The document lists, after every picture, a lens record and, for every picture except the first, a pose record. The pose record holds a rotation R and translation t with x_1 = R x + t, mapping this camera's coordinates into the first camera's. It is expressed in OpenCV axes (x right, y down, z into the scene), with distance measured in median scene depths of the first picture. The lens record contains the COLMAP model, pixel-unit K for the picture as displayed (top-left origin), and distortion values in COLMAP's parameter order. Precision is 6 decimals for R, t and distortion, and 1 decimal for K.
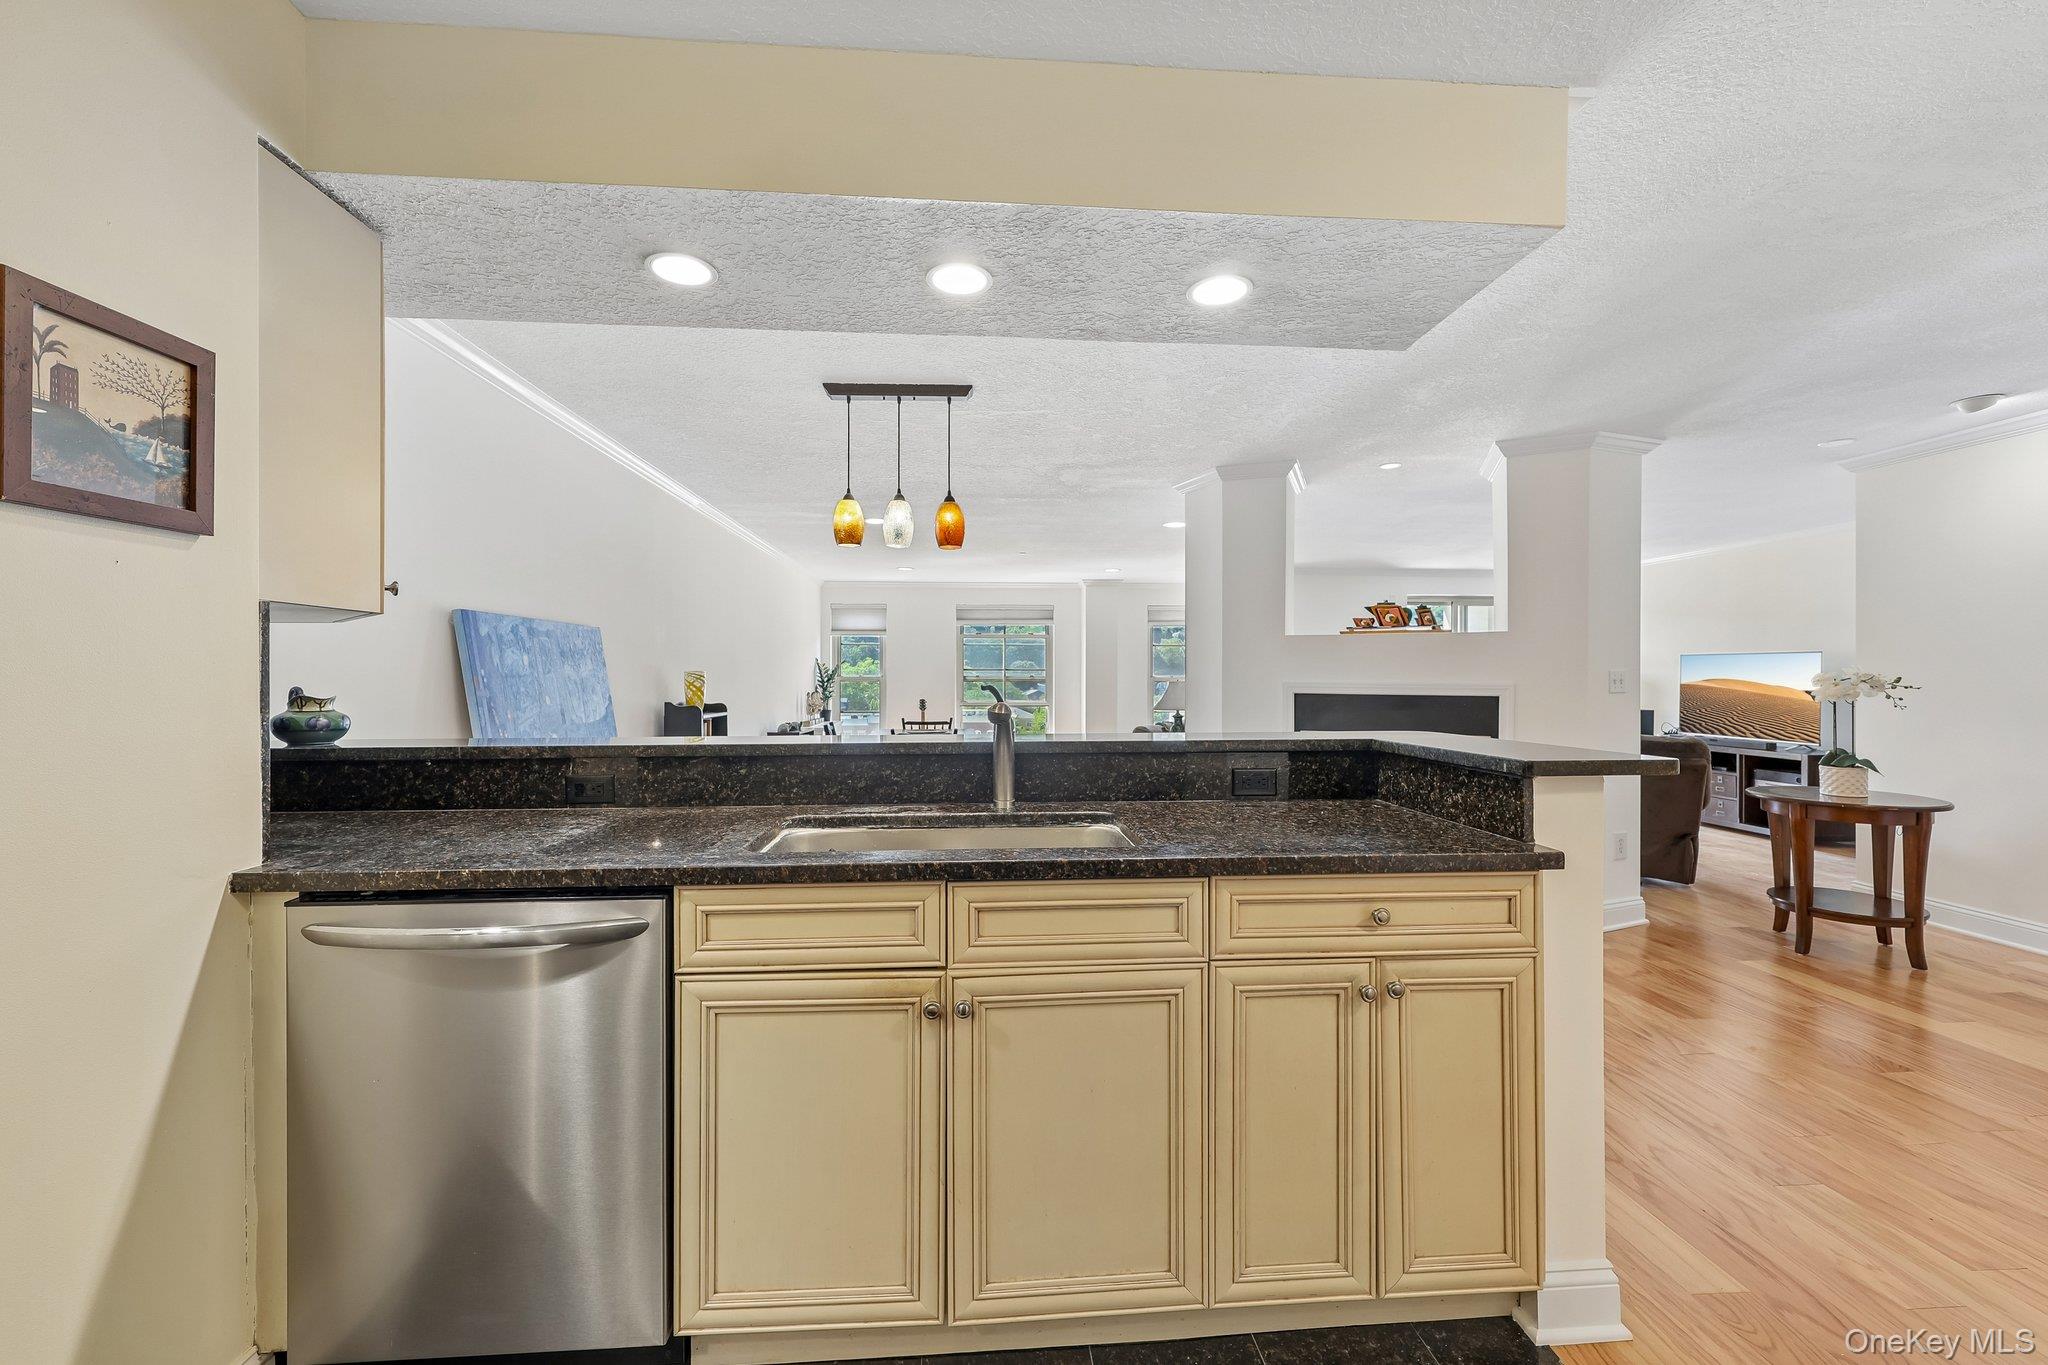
lens RADIAL K [[853.2, 0, 1019.9], [0, 853.2, 706.4], [0, 0, 1]] dist [-0.002142, -0.000179]
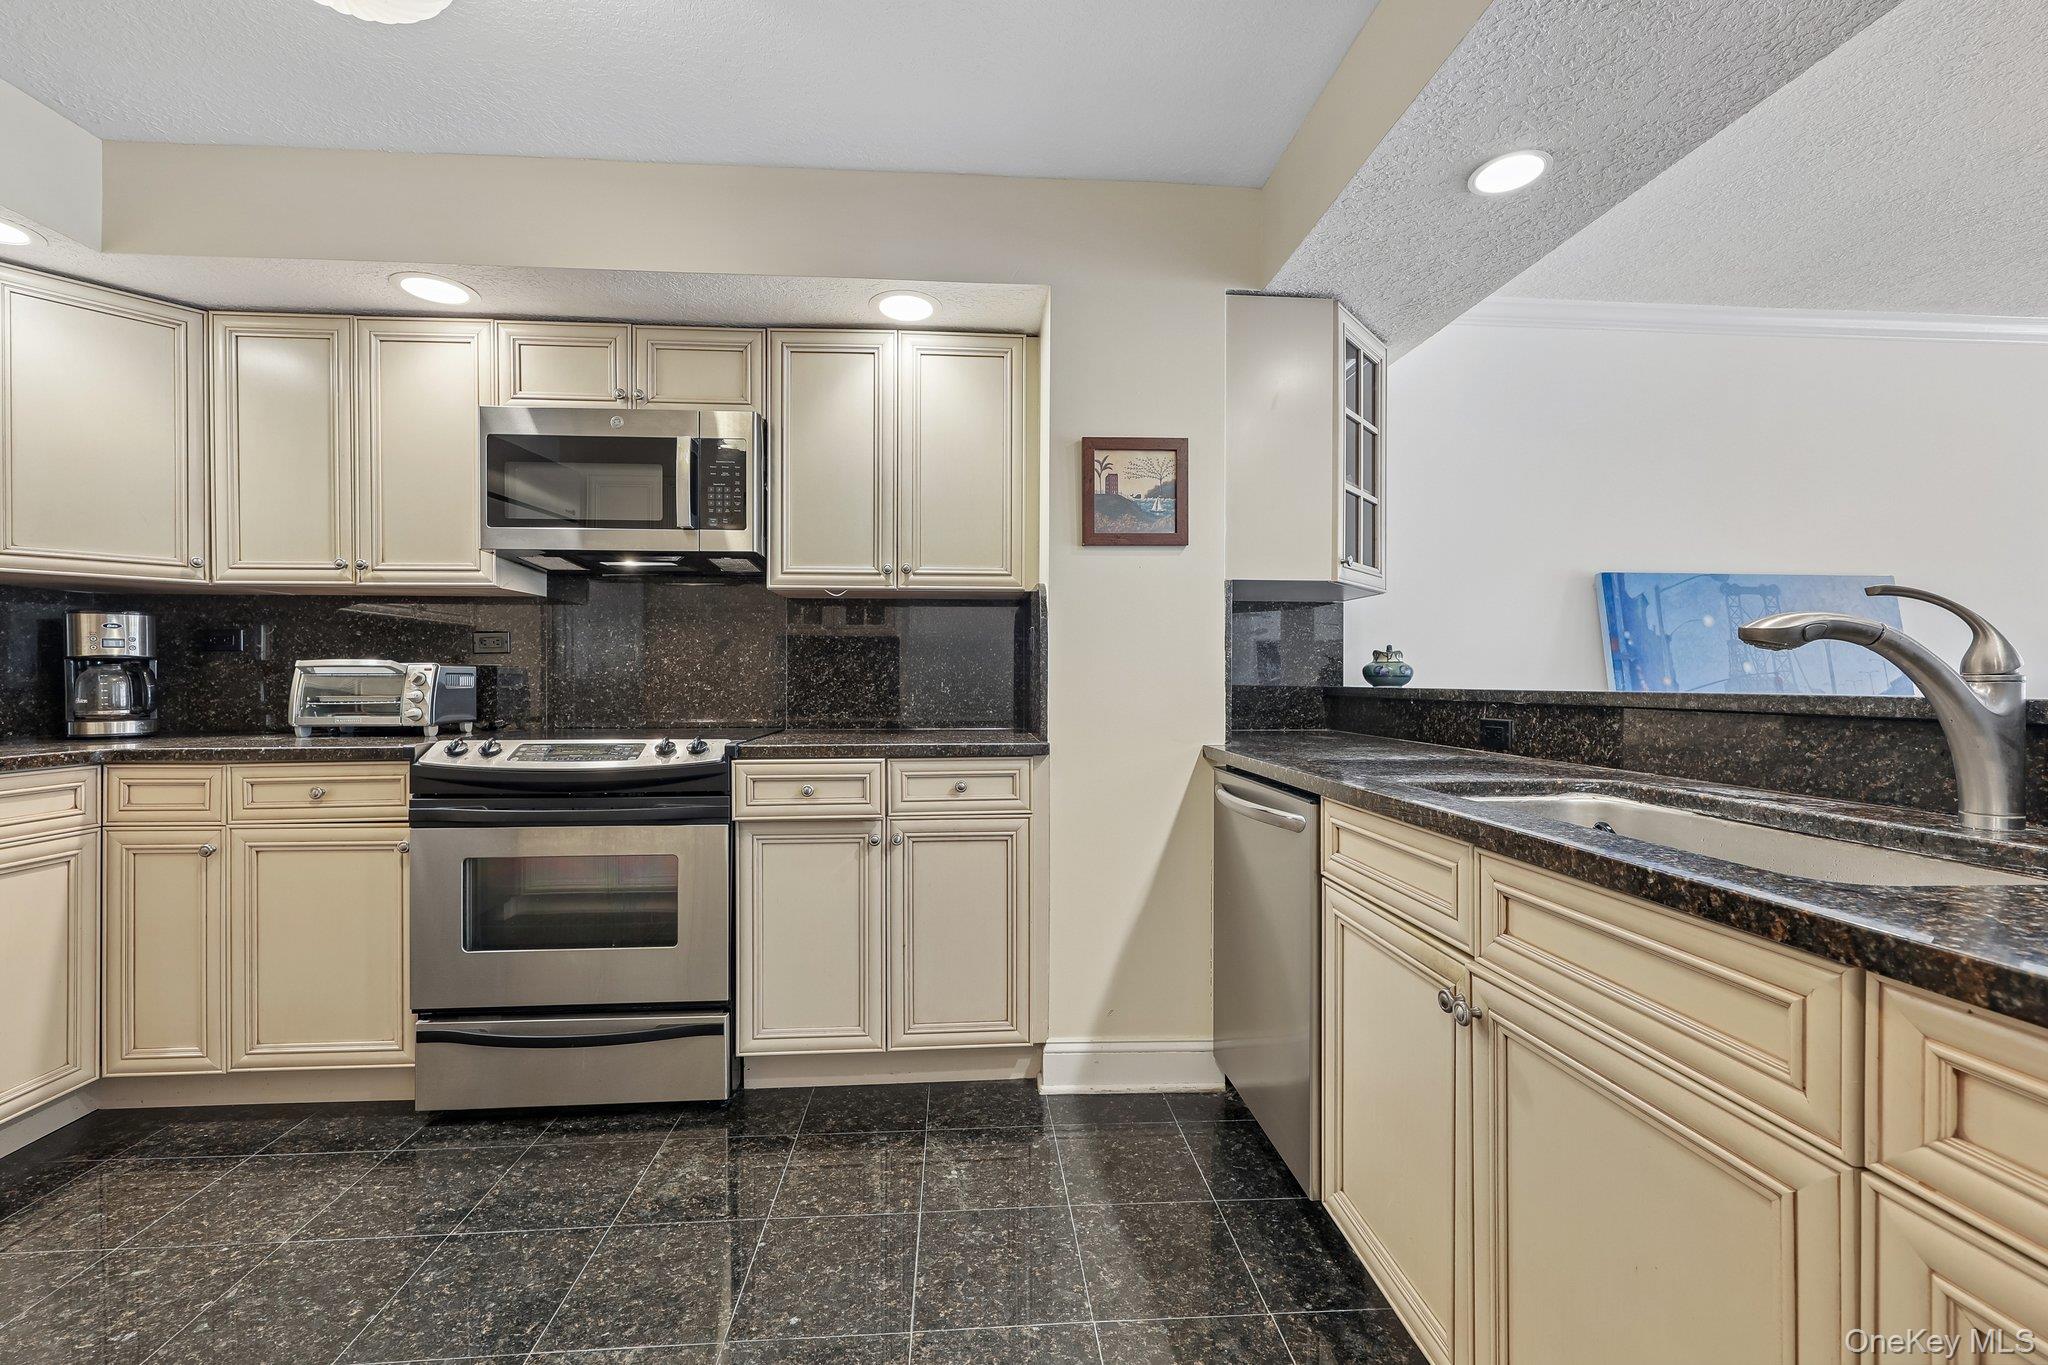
lens RADIAL K [[853.2, 0, 1019.9], [0, 853.2, 706.4], [0, 0, 1]] dist [-0.002142, -0.000179]
pose [[-0.010252, 0.030766, -0.999474, 0.676945], [-0.038551, 0.998771, 0.031140, 0.072848], [0.999204, 0.038850, -0.009053, 0.592005]]
